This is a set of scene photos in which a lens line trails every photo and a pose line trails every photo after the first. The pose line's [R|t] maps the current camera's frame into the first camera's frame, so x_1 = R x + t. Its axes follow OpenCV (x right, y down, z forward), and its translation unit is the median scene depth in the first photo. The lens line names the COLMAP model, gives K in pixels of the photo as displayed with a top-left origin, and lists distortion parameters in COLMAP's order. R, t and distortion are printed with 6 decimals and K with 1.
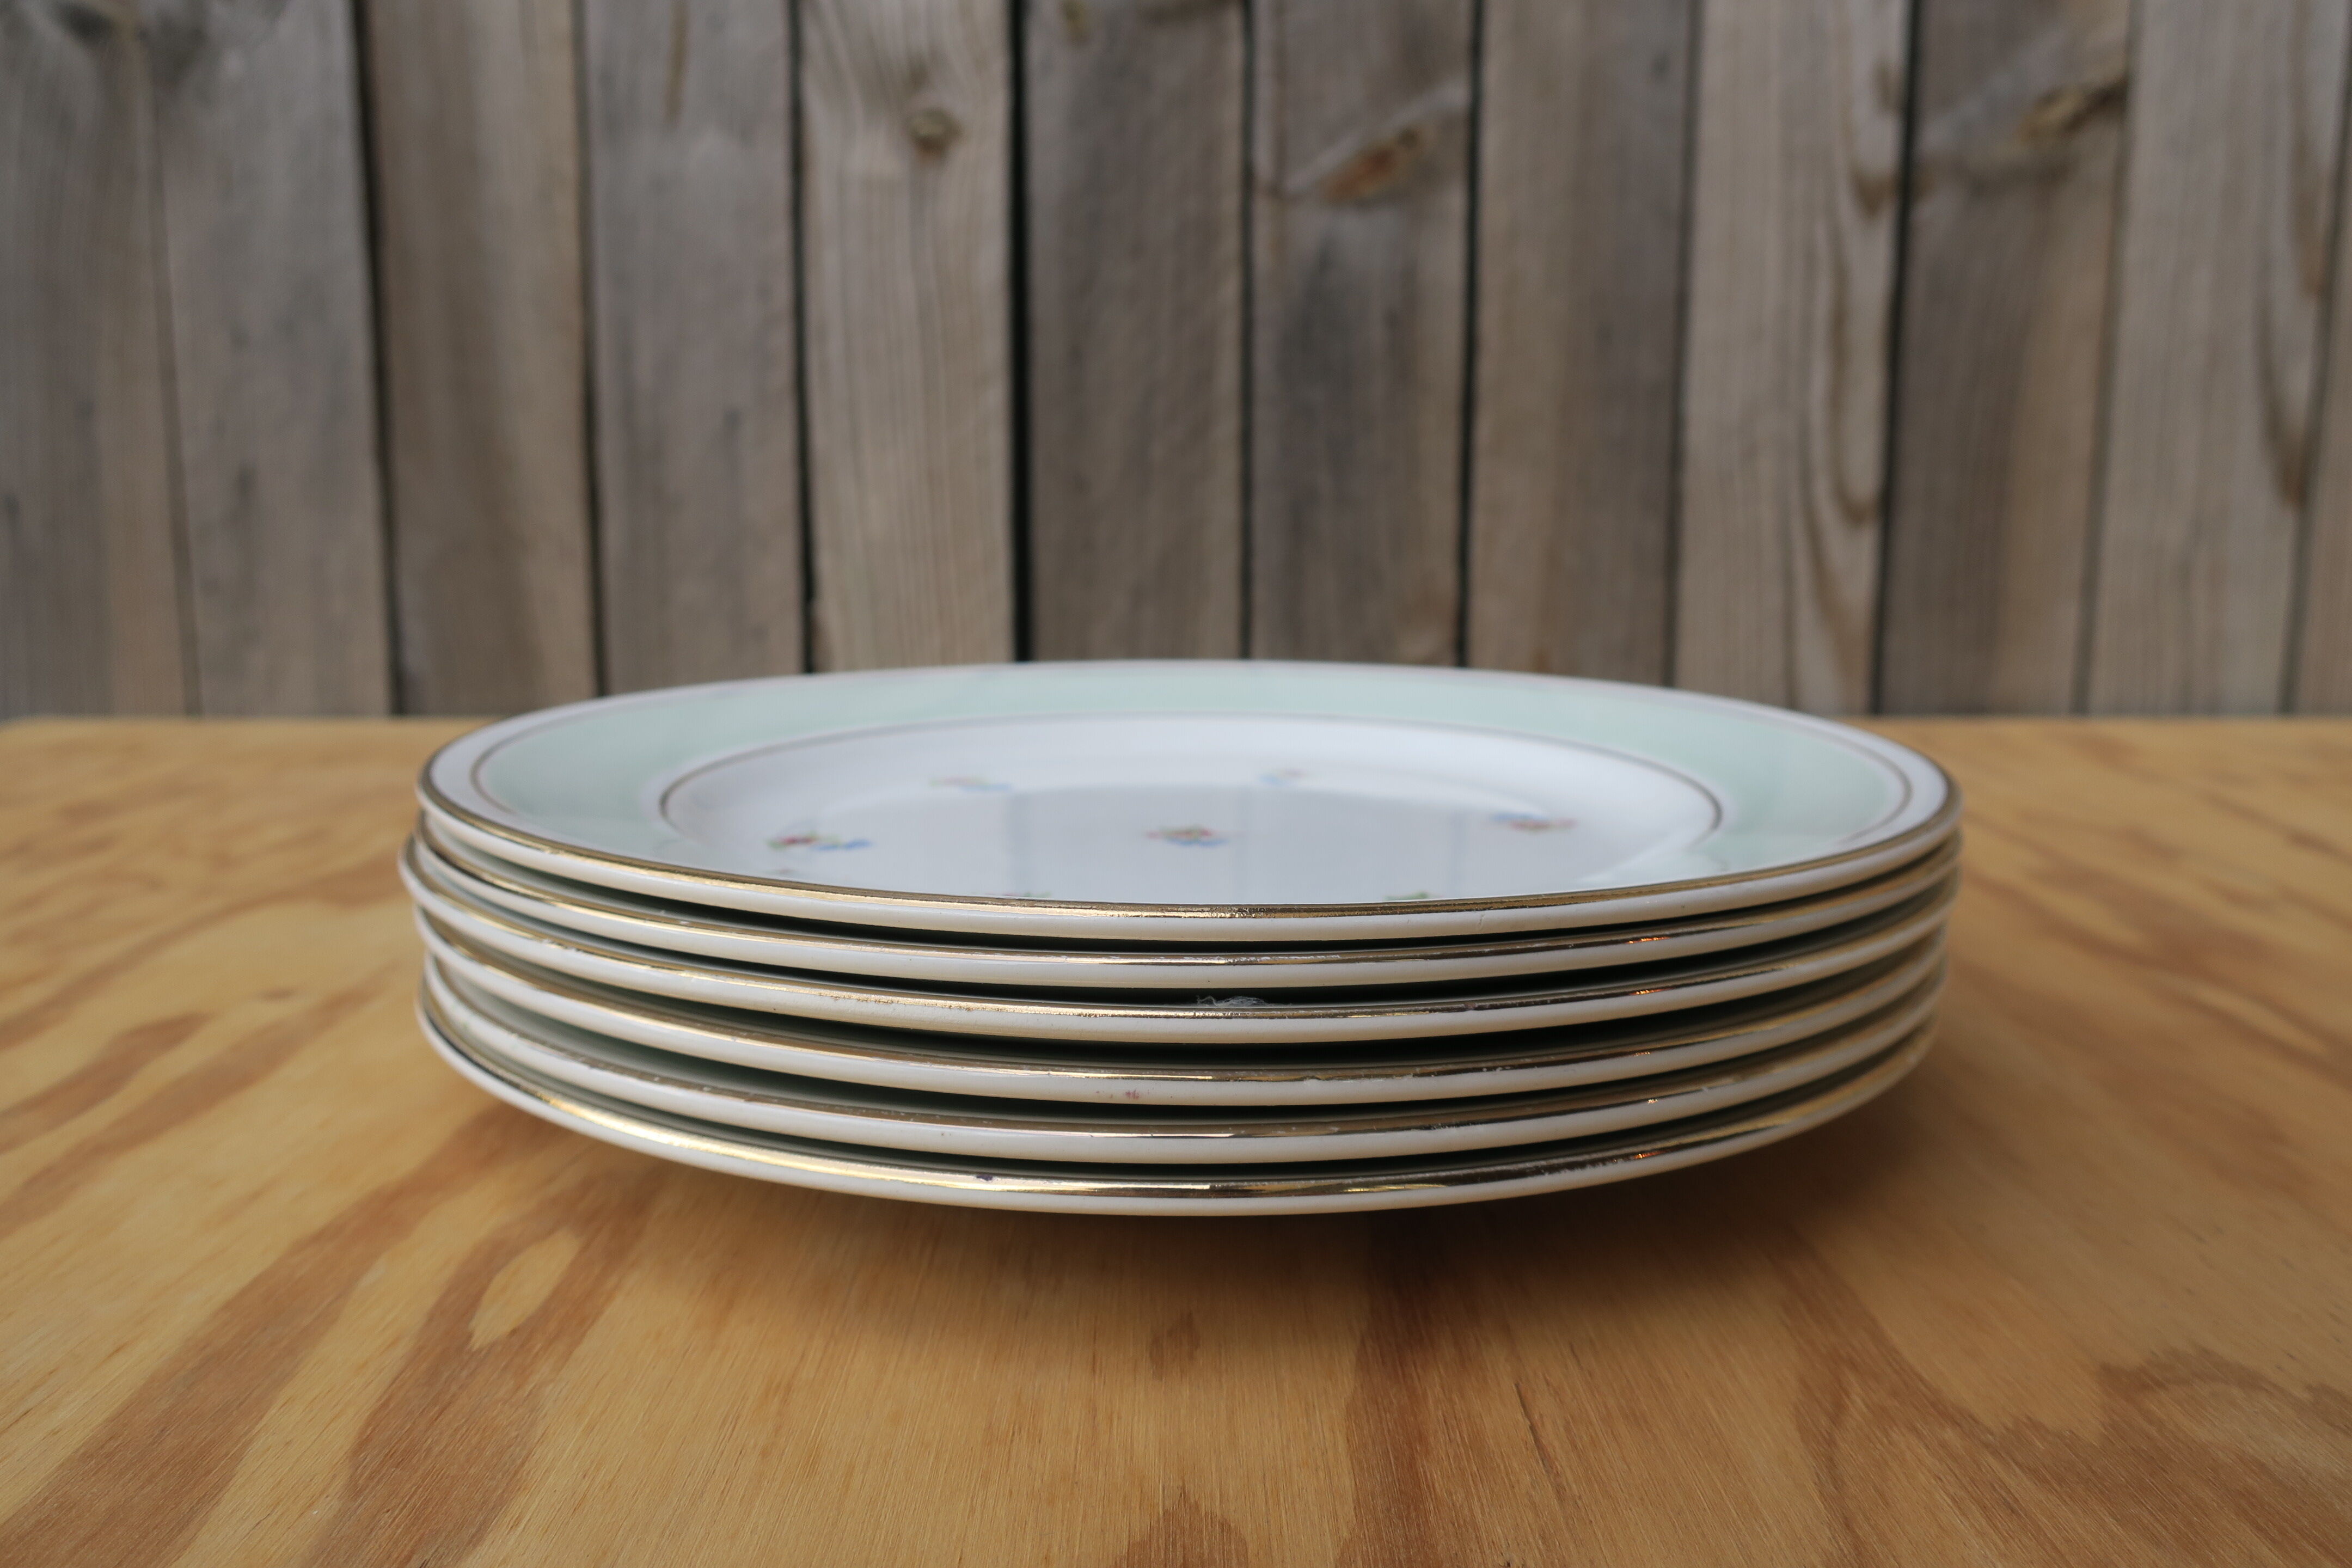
lens RADIAL K [[1793.3, 0, 1176.6], [0, 1793.3, 783.6], [0, 0, 1]] dist [-0.006960, 0.006535]
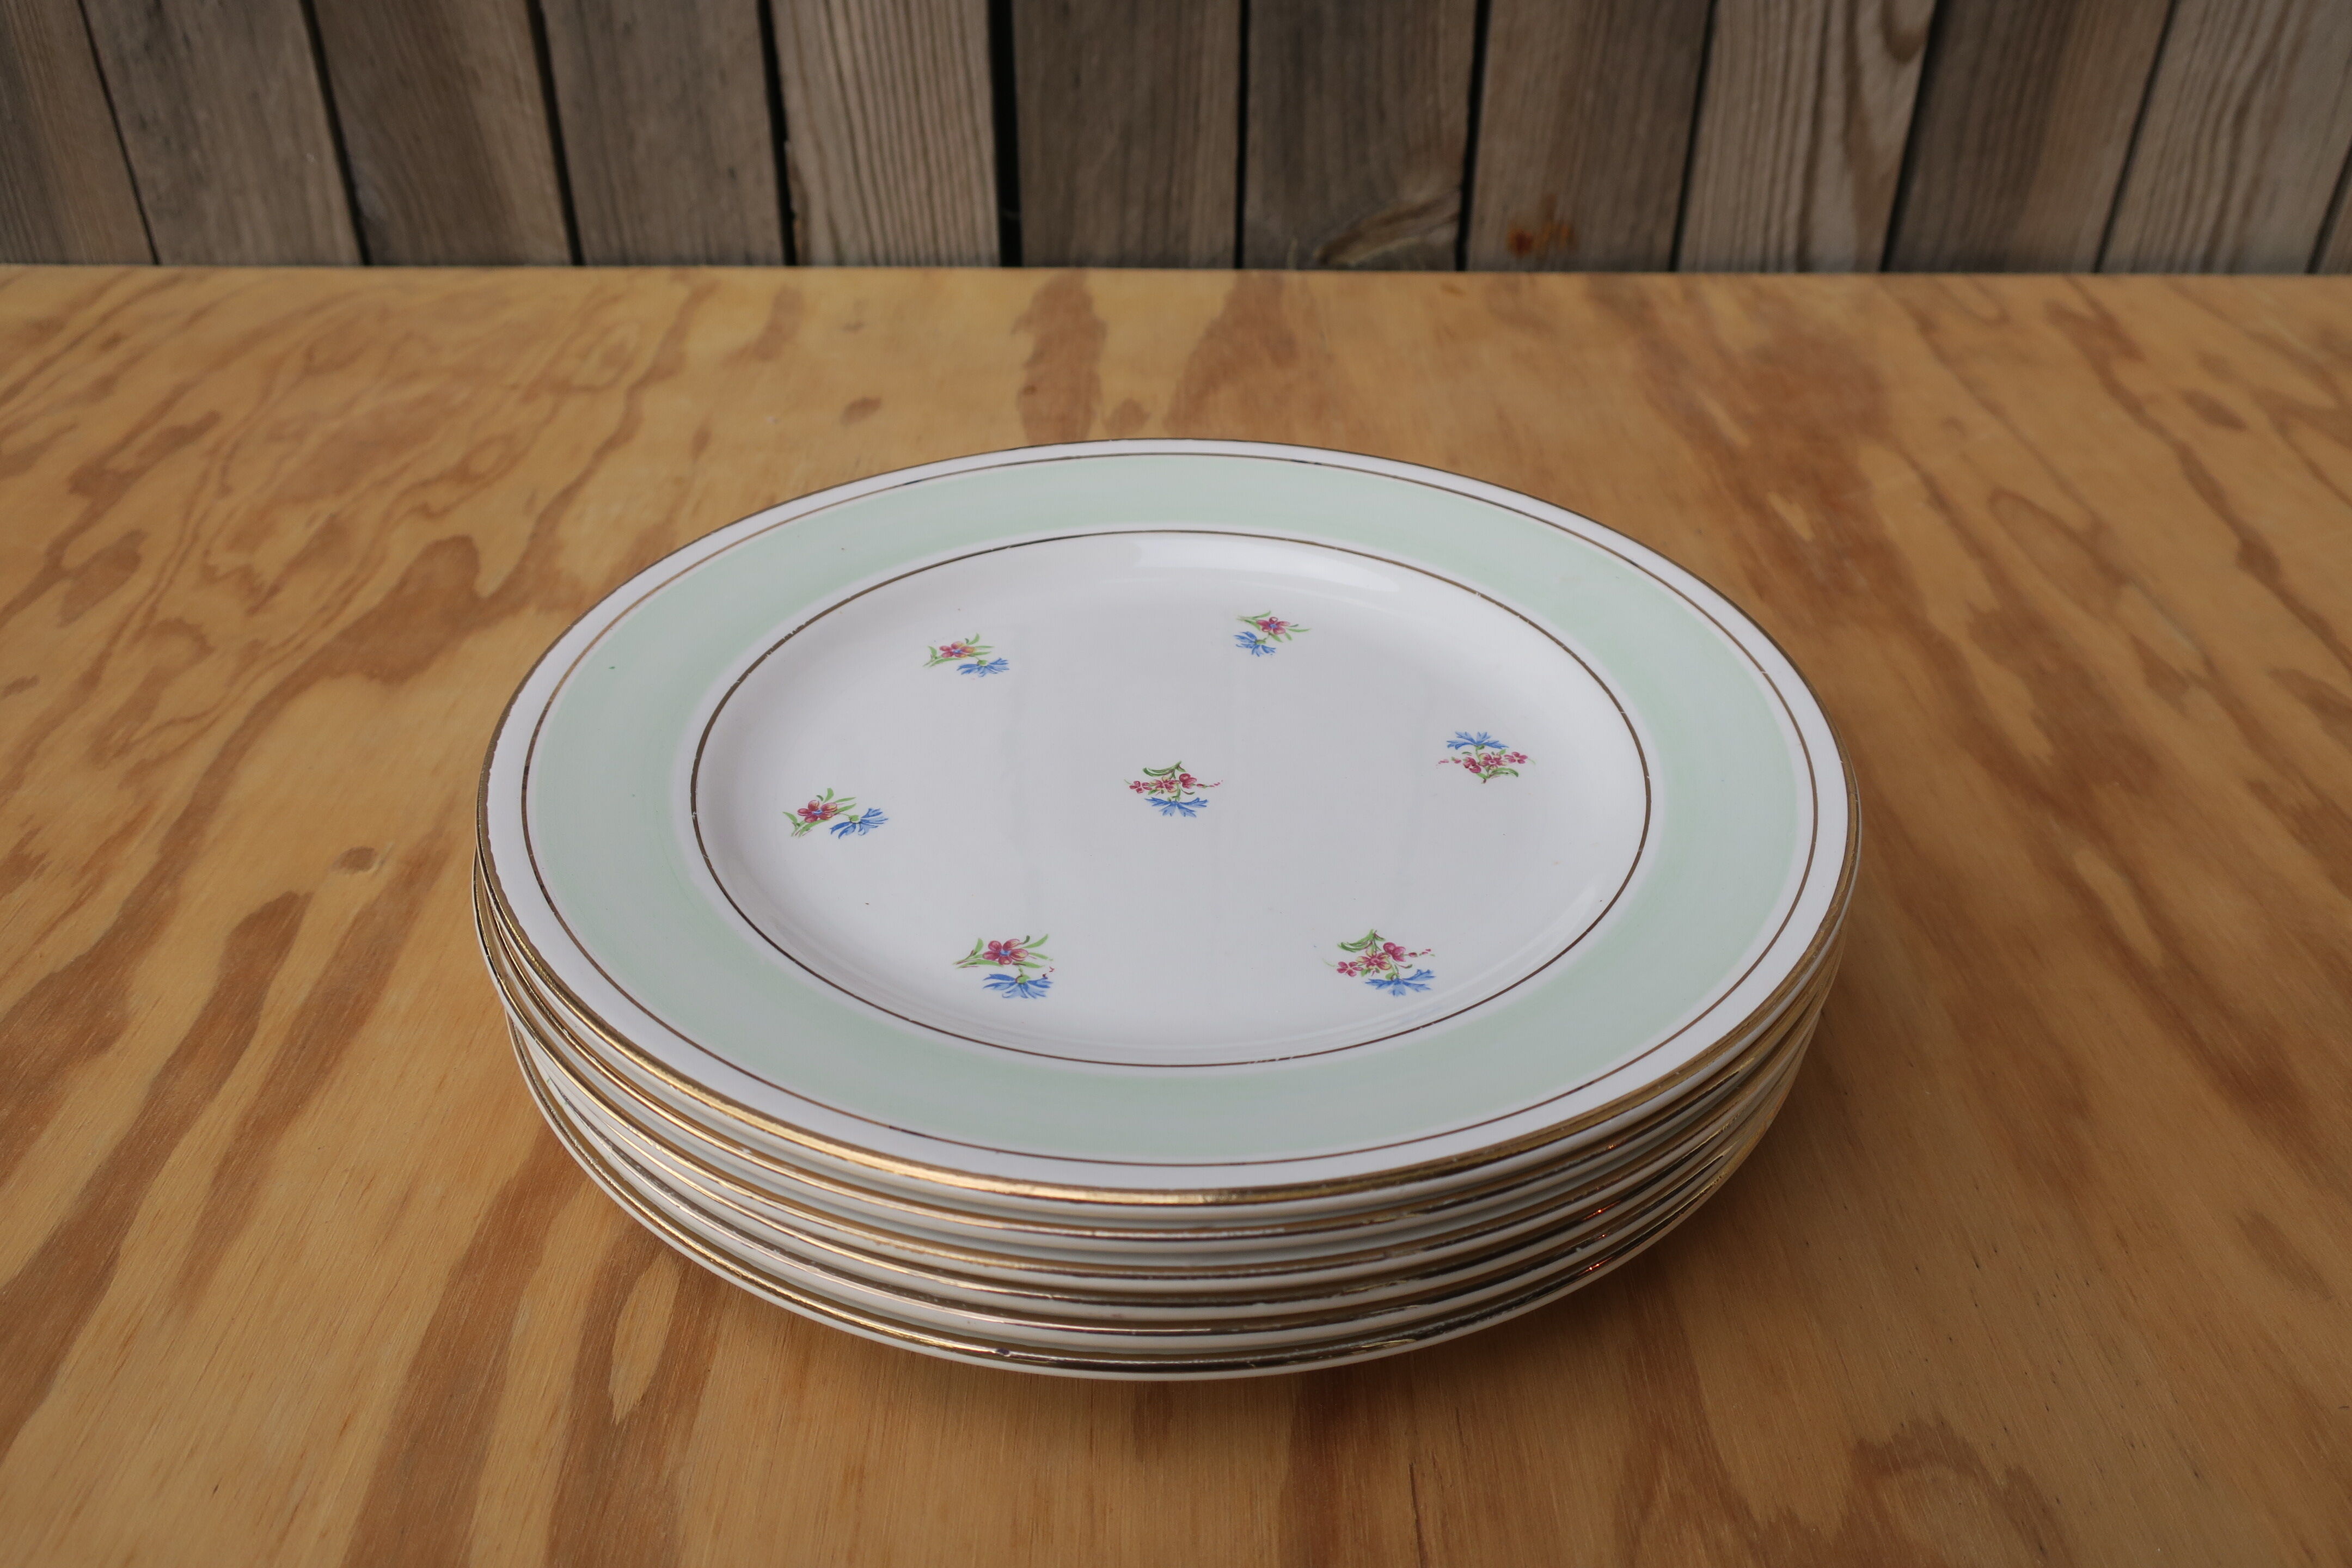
lens RADIAL K [[1793.3, 0, 1176.5], [0, 1793.3, 791.8], [0, 0, 1]] dist [-0.006960, 0.006535]
pose [[1.000000, -0.000042, -0.000352, 0.015679], [0.000178, 0.918564, 0.395273, -0.588871], [0.000307, -0.395273, 0.918564, -0.017358]]
